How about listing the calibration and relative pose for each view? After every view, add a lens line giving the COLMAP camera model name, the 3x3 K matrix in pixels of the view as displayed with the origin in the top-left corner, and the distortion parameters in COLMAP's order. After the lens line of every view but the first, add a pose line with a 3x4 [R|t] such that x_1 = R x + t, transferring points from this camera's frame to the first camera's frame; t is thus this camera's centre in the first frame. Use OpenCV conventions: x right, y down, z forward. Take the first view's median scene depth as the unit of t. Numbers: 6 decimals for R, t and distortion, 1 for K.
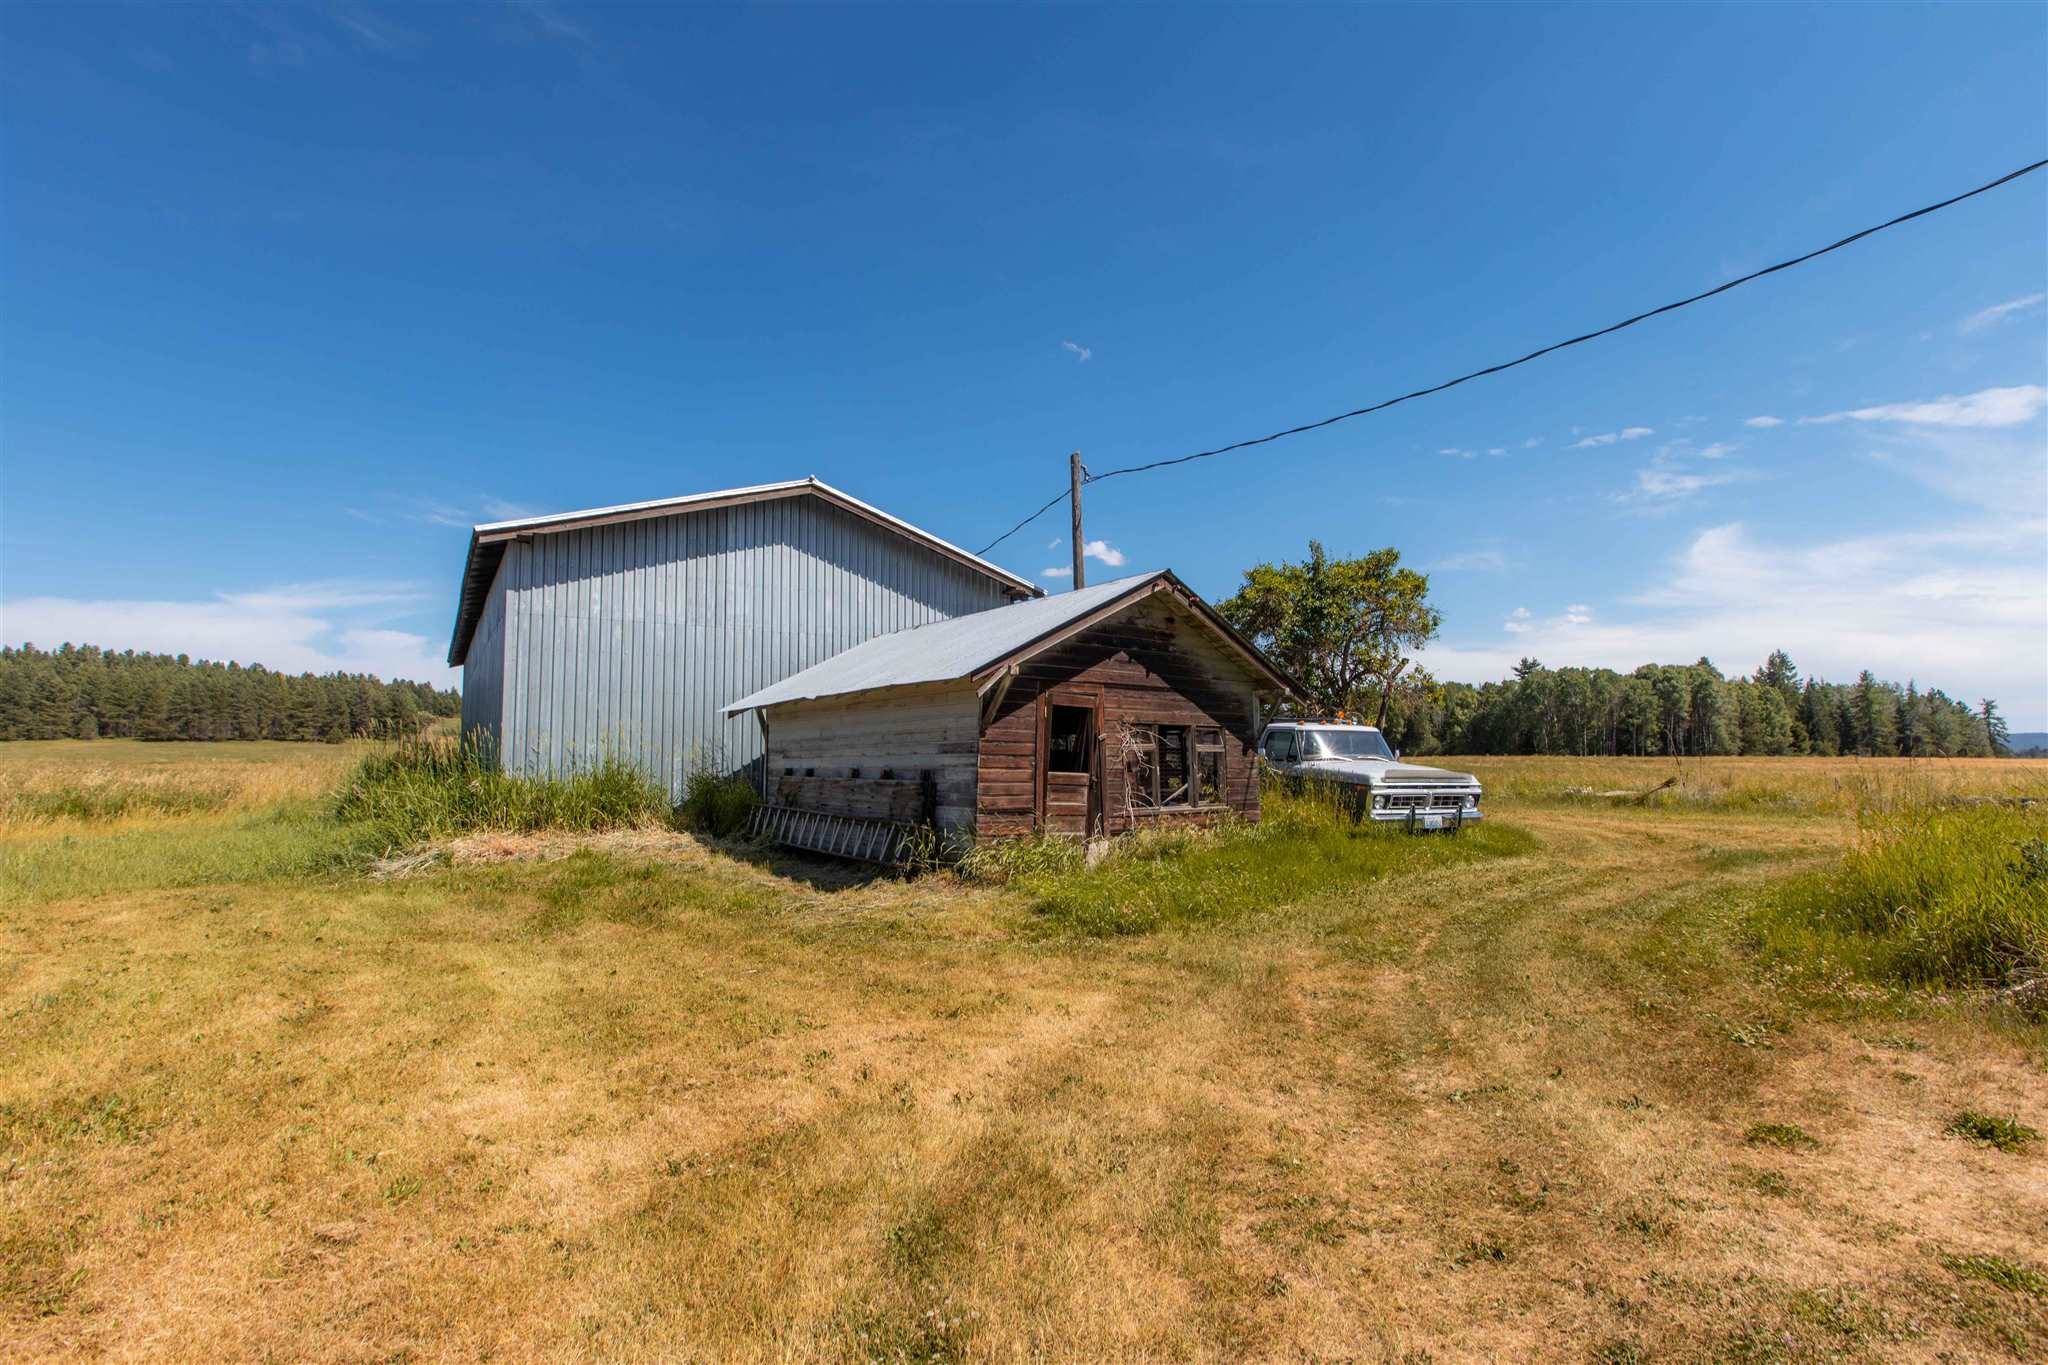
lens RADIAL K [[873.4, 0, 1024.0], [0, 873.4, 682.5], [0, 0, 1]] dist [0.000257, -0.000454]
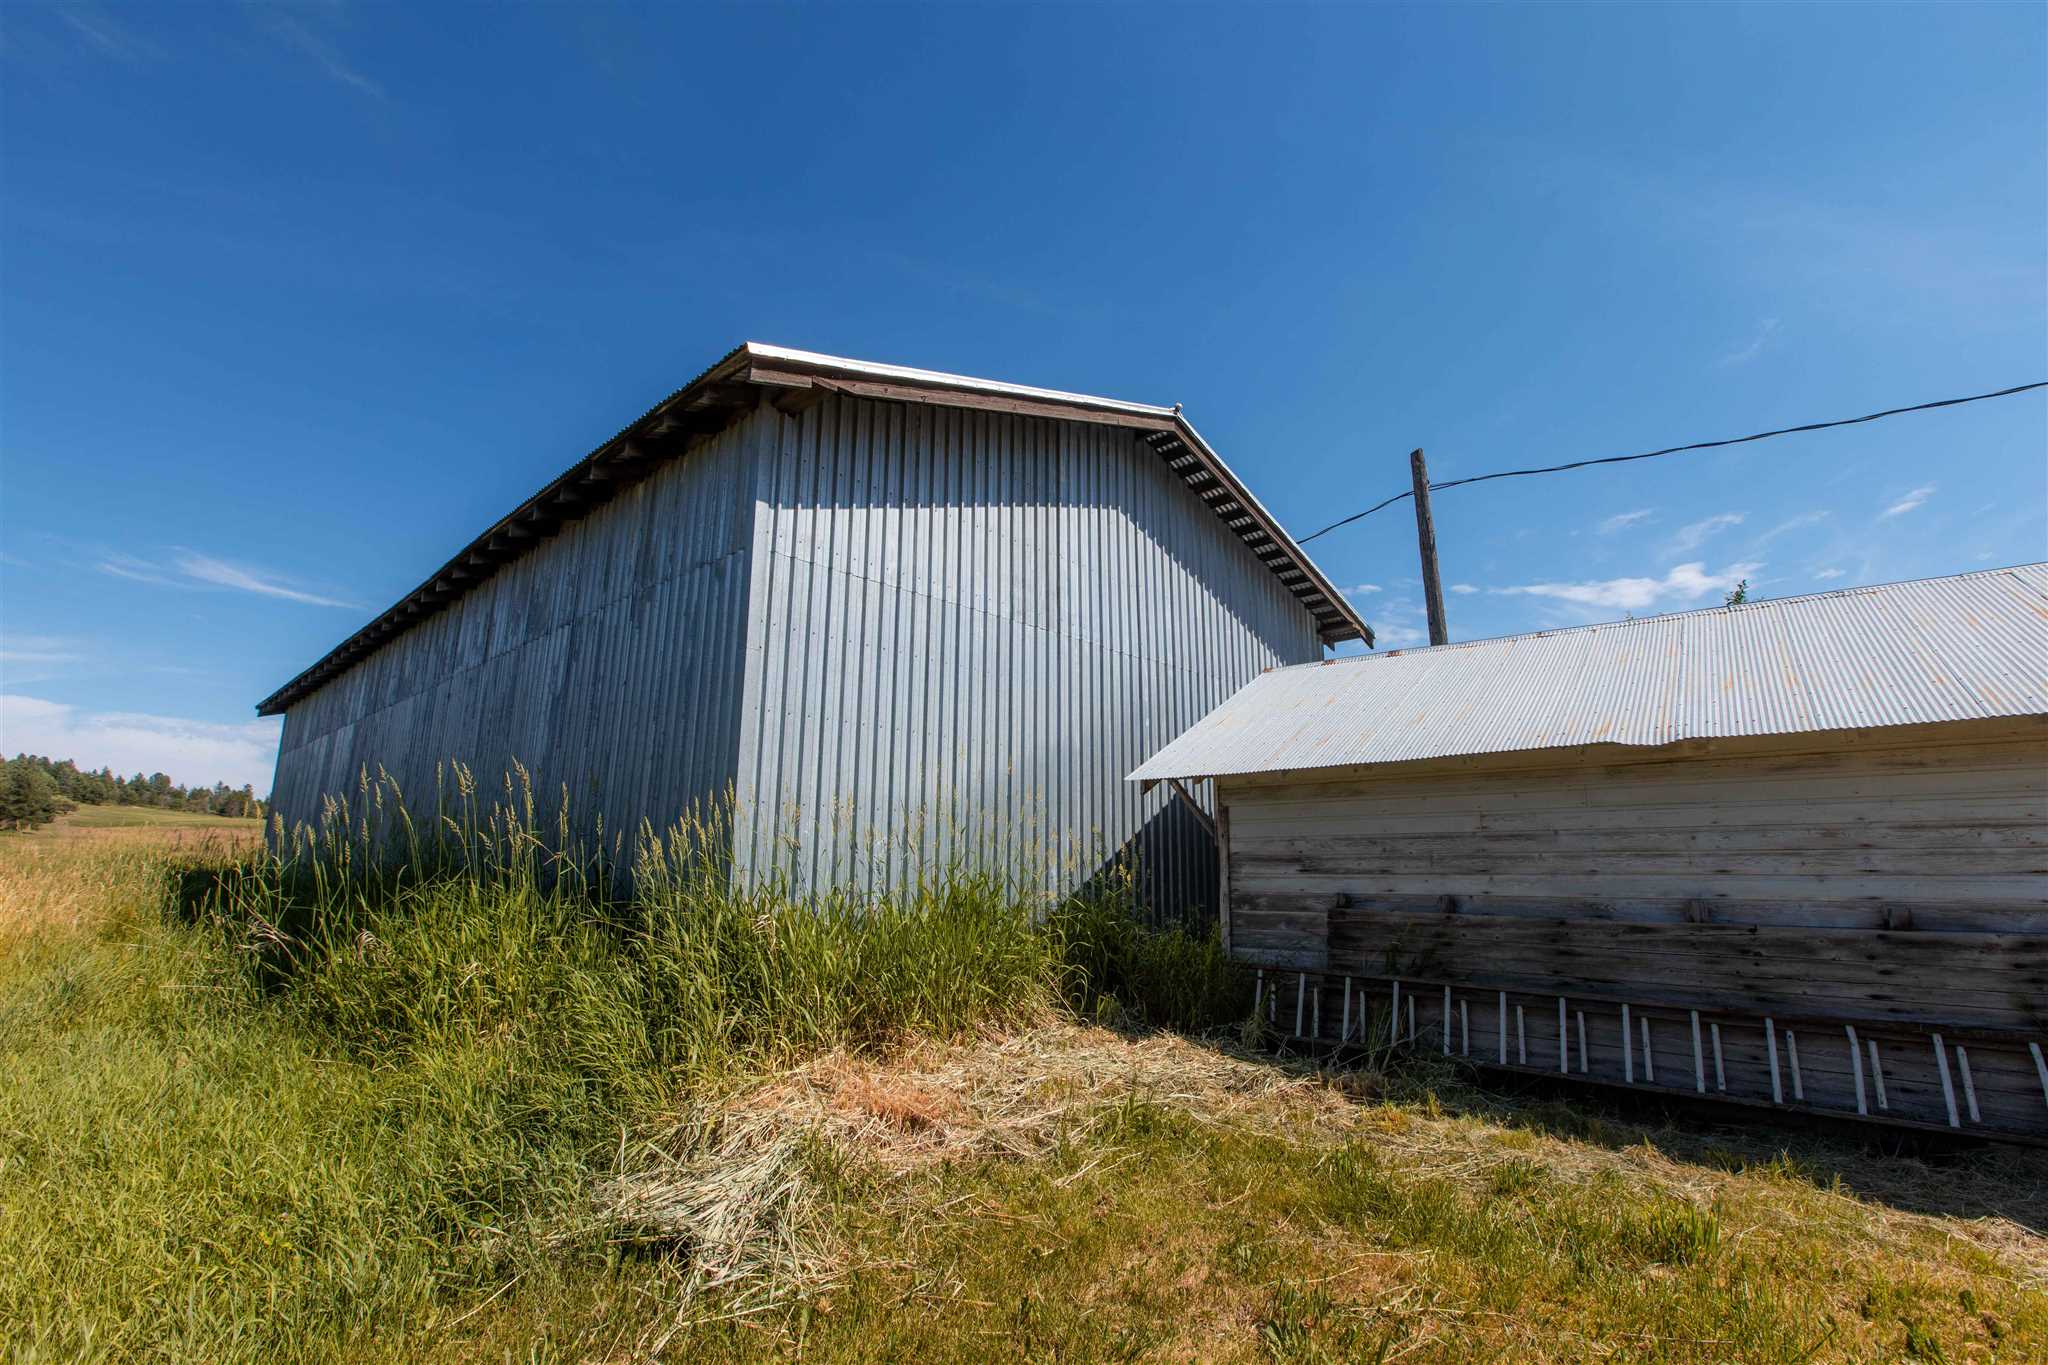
lens RADIAL K [[868.5, 0, 996.7], [0, 868.5, 680.4], [0, 0, 1]] dist [-0.001091, -0.000128]
pose [[0.974493, 0.063377, 0.215281, -0.508345], [-0.035431, 0.990713, -0.131274, 0.043072], [-0.221601, 0.120298, 0.967689, 0.479219]]
